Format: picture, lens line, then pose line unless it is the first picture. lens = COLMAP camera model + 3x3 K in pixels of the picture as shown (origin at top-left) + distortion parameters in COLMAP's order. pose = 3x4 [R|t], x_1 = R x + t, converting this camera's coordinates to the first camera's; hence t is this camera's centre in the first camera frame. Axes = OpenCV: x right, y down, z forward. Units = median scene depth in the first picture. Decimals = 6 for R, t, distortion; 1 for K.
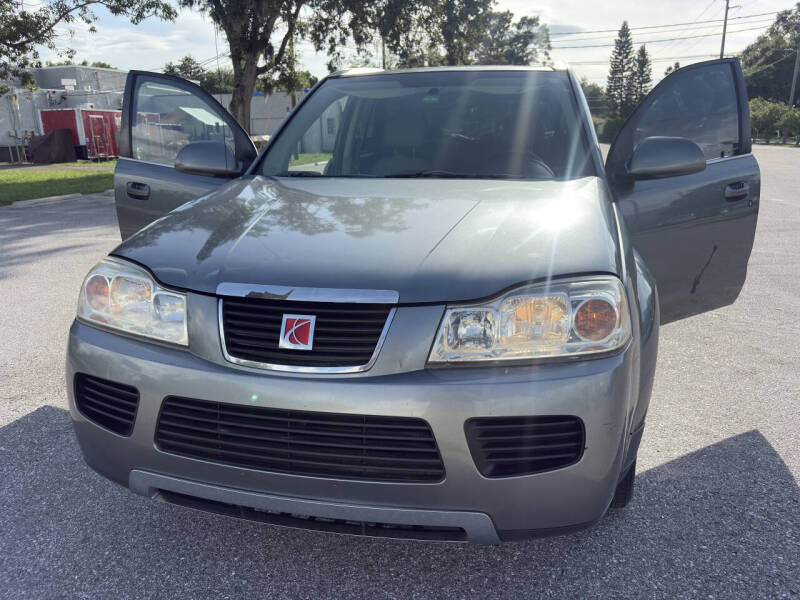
lens RADIAL K [[617.2, 0, 404.7], [0, 617.2, 298.0], [0, 0, 1]] dist [0.071025, -0.085434]
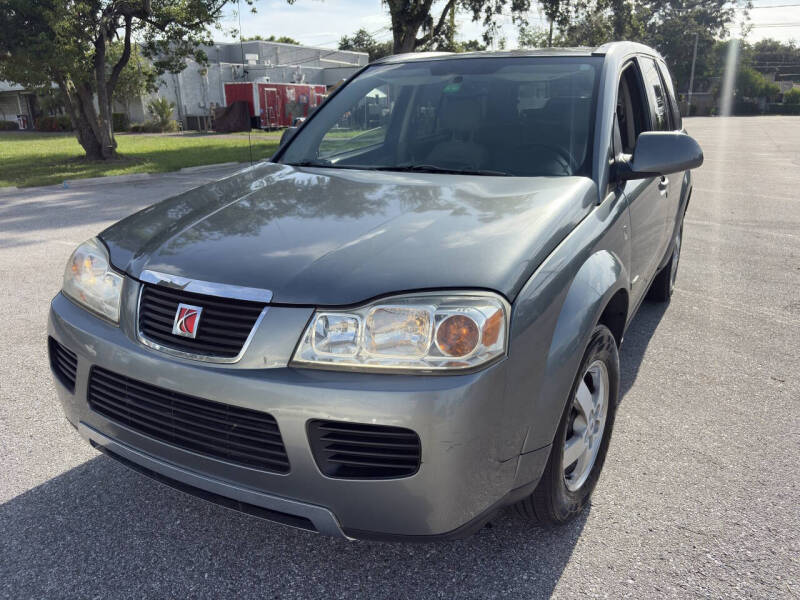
lens RADIAL K [[617.2, 0, 404.7], [0, 617.2, 298.0], [0, 0, 1]] dist [0.071025, -0.085434]
pose [[0.964971, 0.081557, -0.249357, 0.061722], [-0.070112, 0.996052, 0.054455, -0.009504], [0.252814, -0.035065, 0.966879, 0.003450]]
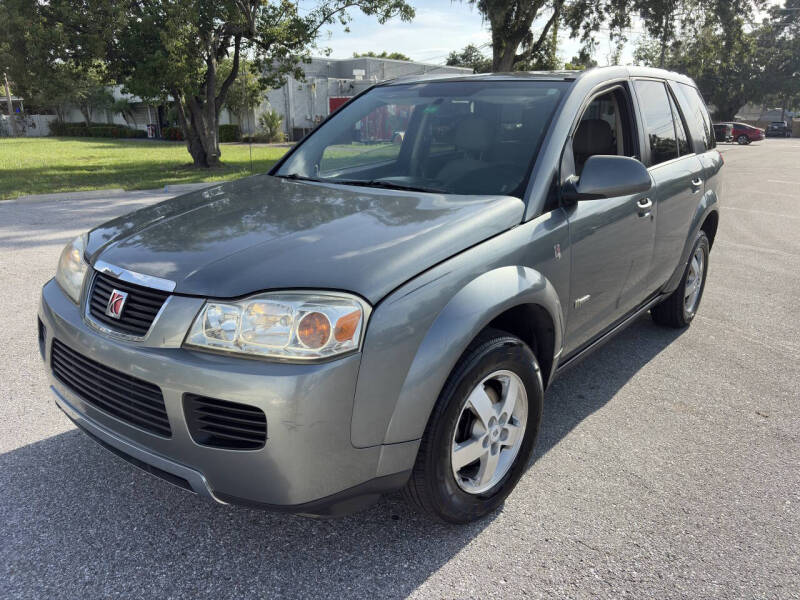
lens RADIAL K [[626.1, 0, 401.2], [0, 626.1, 290.3], [0, 0, 1]] dist [0.045707, -0.049206]
pose [[0.903738, 0.129746, -0.407951, 0.118819], [-0.126069, 0.991368, 0.036014, -0.012682], [0.409102, 0.018883, 0.912293, 0.003970]]
